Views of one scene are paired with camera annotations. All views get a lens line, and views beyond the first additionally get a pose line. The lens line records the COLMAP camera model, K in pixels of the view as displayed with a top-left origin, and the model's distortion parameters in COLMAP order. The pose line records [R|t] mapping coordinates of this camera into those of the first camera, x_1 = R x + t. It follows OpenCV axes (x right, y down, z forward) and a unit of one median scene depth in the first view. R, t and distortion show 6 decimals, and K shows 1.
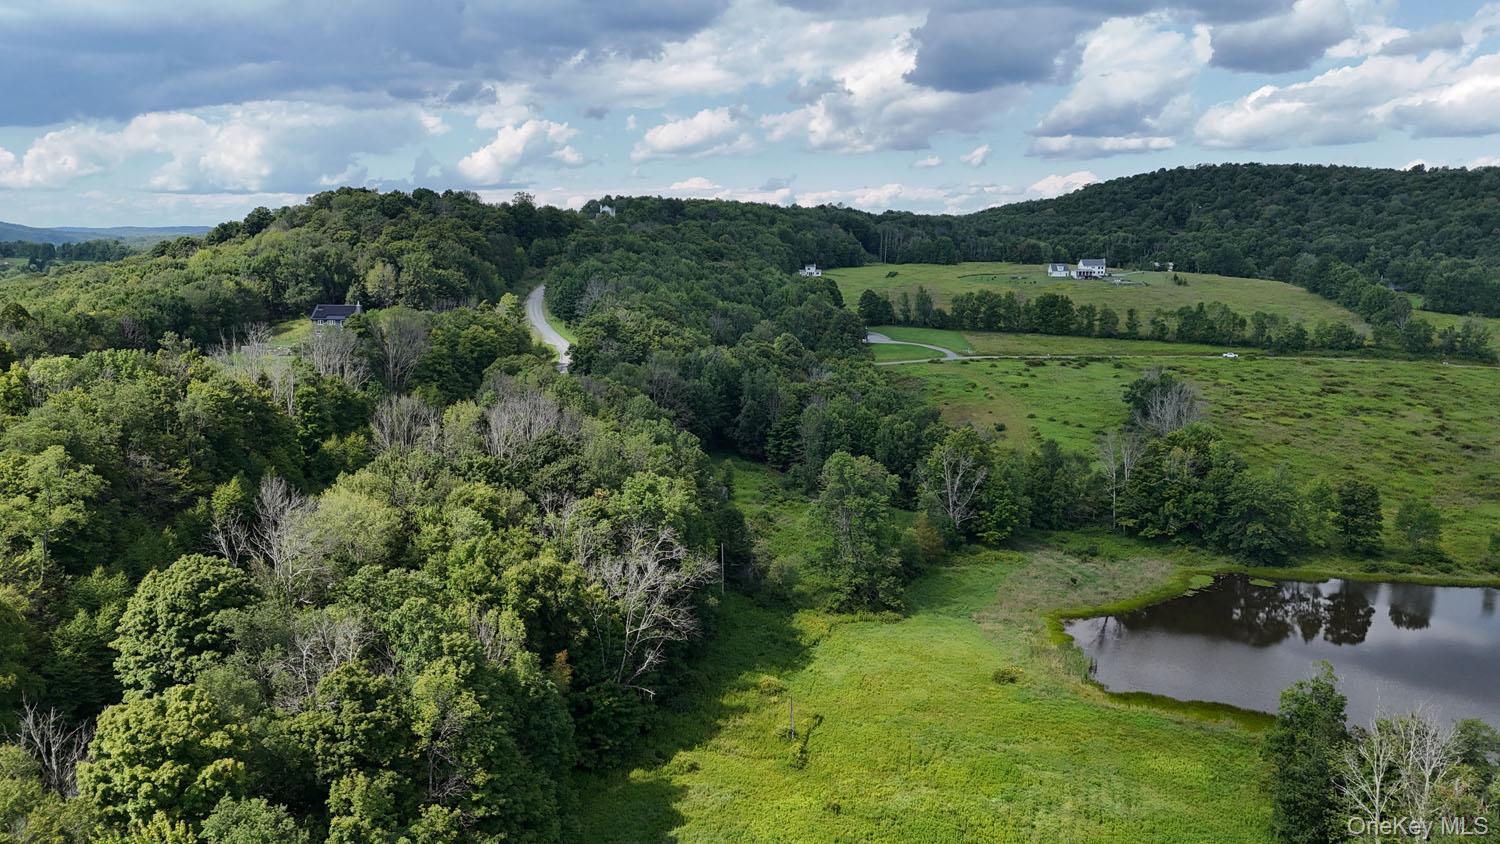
lens RADIAL K [[1100.1, 0, 750.6], [0, 1100.1, 415.6], [0, 0, 1]] dist [0.082837, -0.082127]
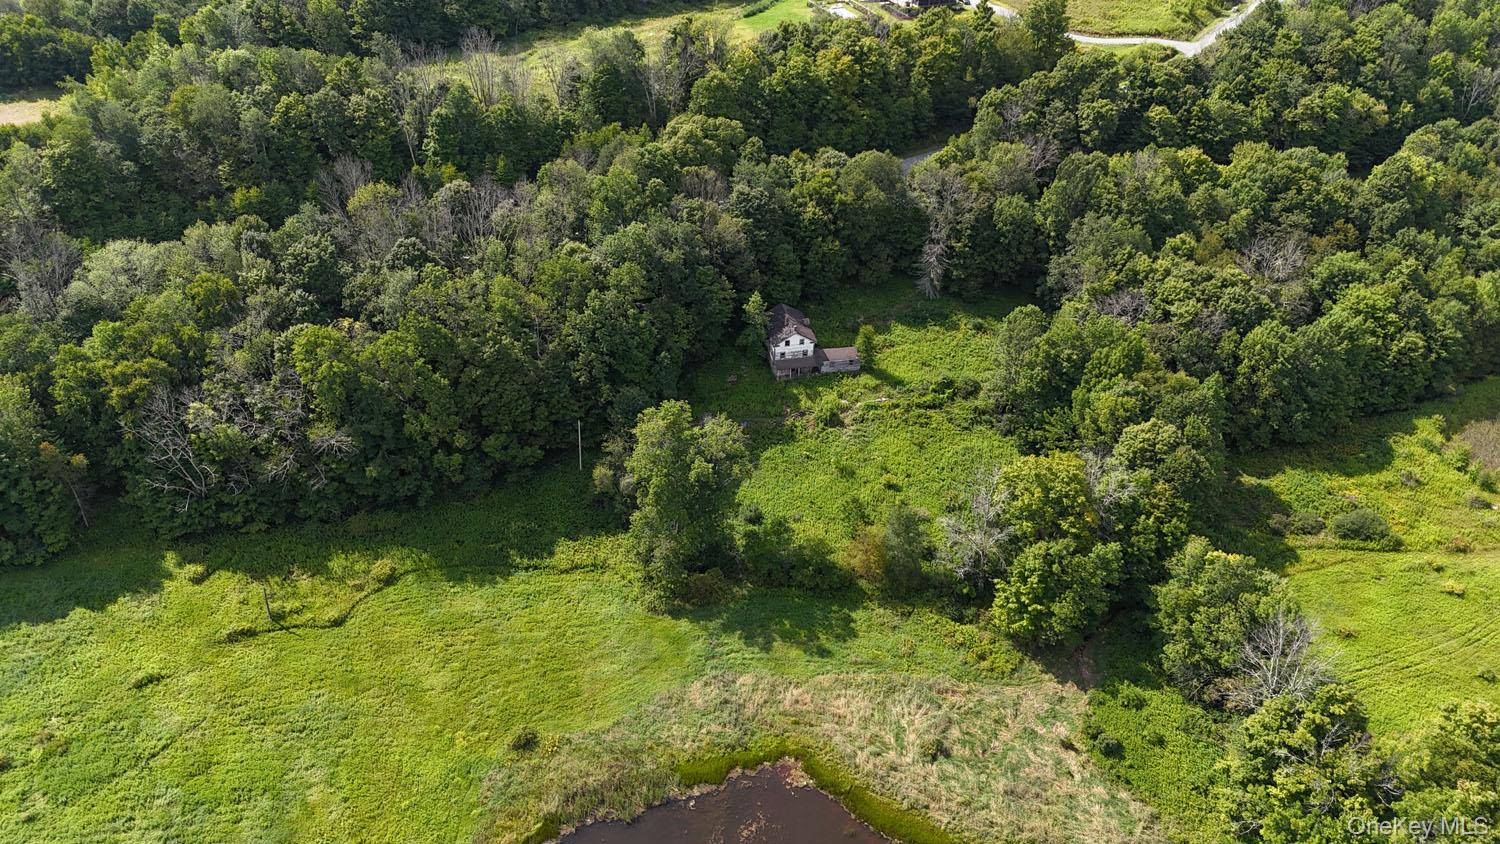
lens RADIAL K [[1098.3, 0, 750.8], [0, 1098.3, 419.3], [0, 0, 1]] dist [0.078781, -0.074622]
pose [[0.447058, 0.521311, -0.726894, 0.630650], [-0.158107, 0.845878, 0.509404, -0.334890], [0.880421, -0.112806, 0.460579, 0.642294]]
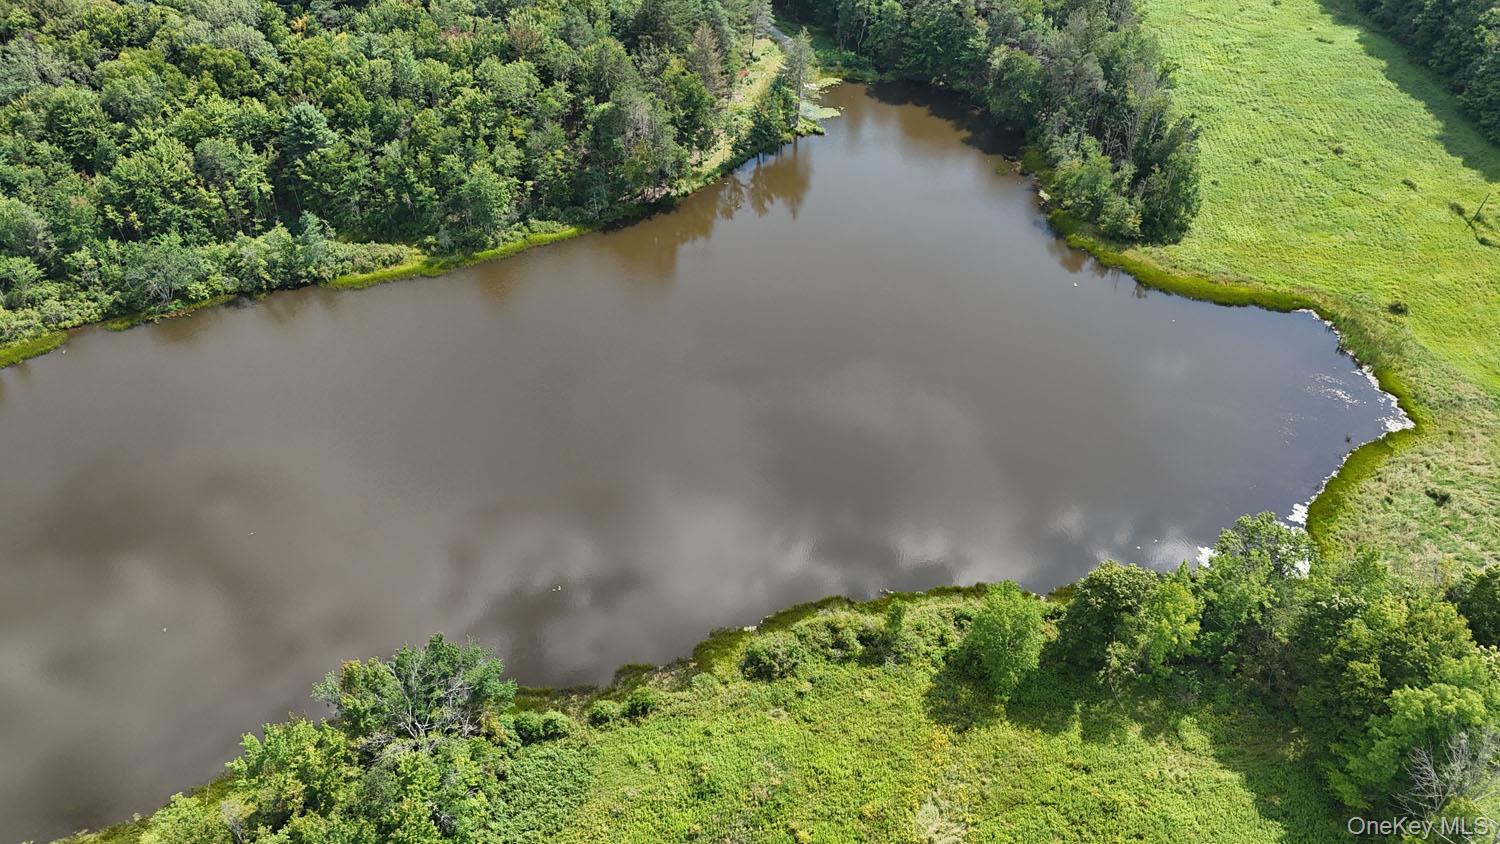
lens RADIAL K [[1098.3, 0, 750.8], [0, 1098.3, 419.3], [0, 0, 1]] dist [0.078781, -0.074622]
pose [[-0.984940, 0.093335, -0.145538, 0.897850], [-0.050134, 0.651429, 0.757051, -0.463058], [0.165467, 0.752946, -0.636940, 1.413282]]
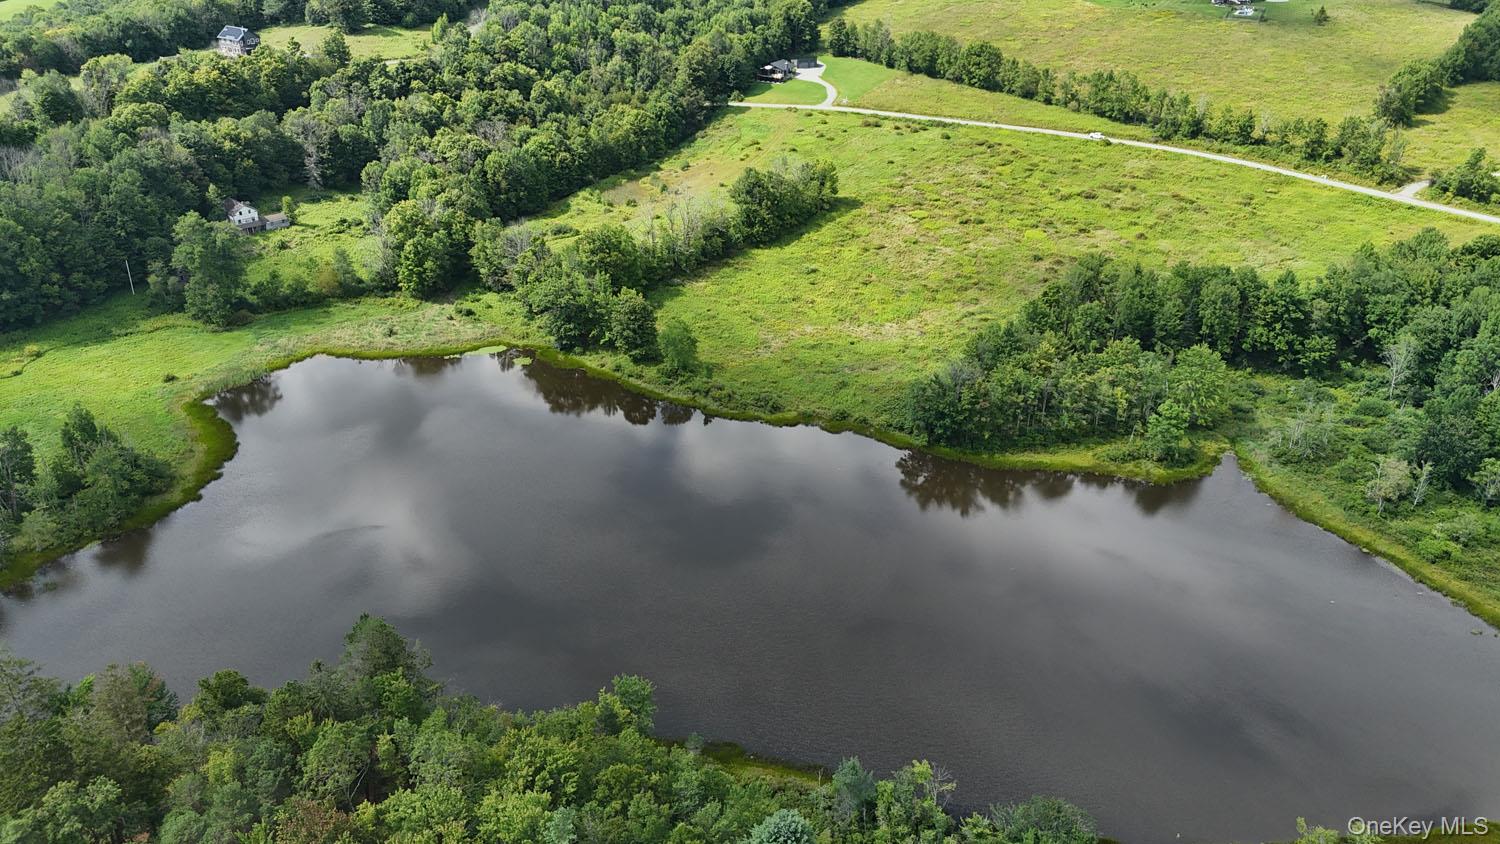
lens RADIAL K [[1100.9, 0, 750.1], [0, 1100.9, 414.4], [0, 0, 1]] dist [0.079050, -0.075334]
pose [[0.876132, 0.231914, -0.422622, 1.306872], [-0.087623, 0.938686, 0.333453, -0.252193], [0.474042, -0.255117, 0.842733, 0.040657]]
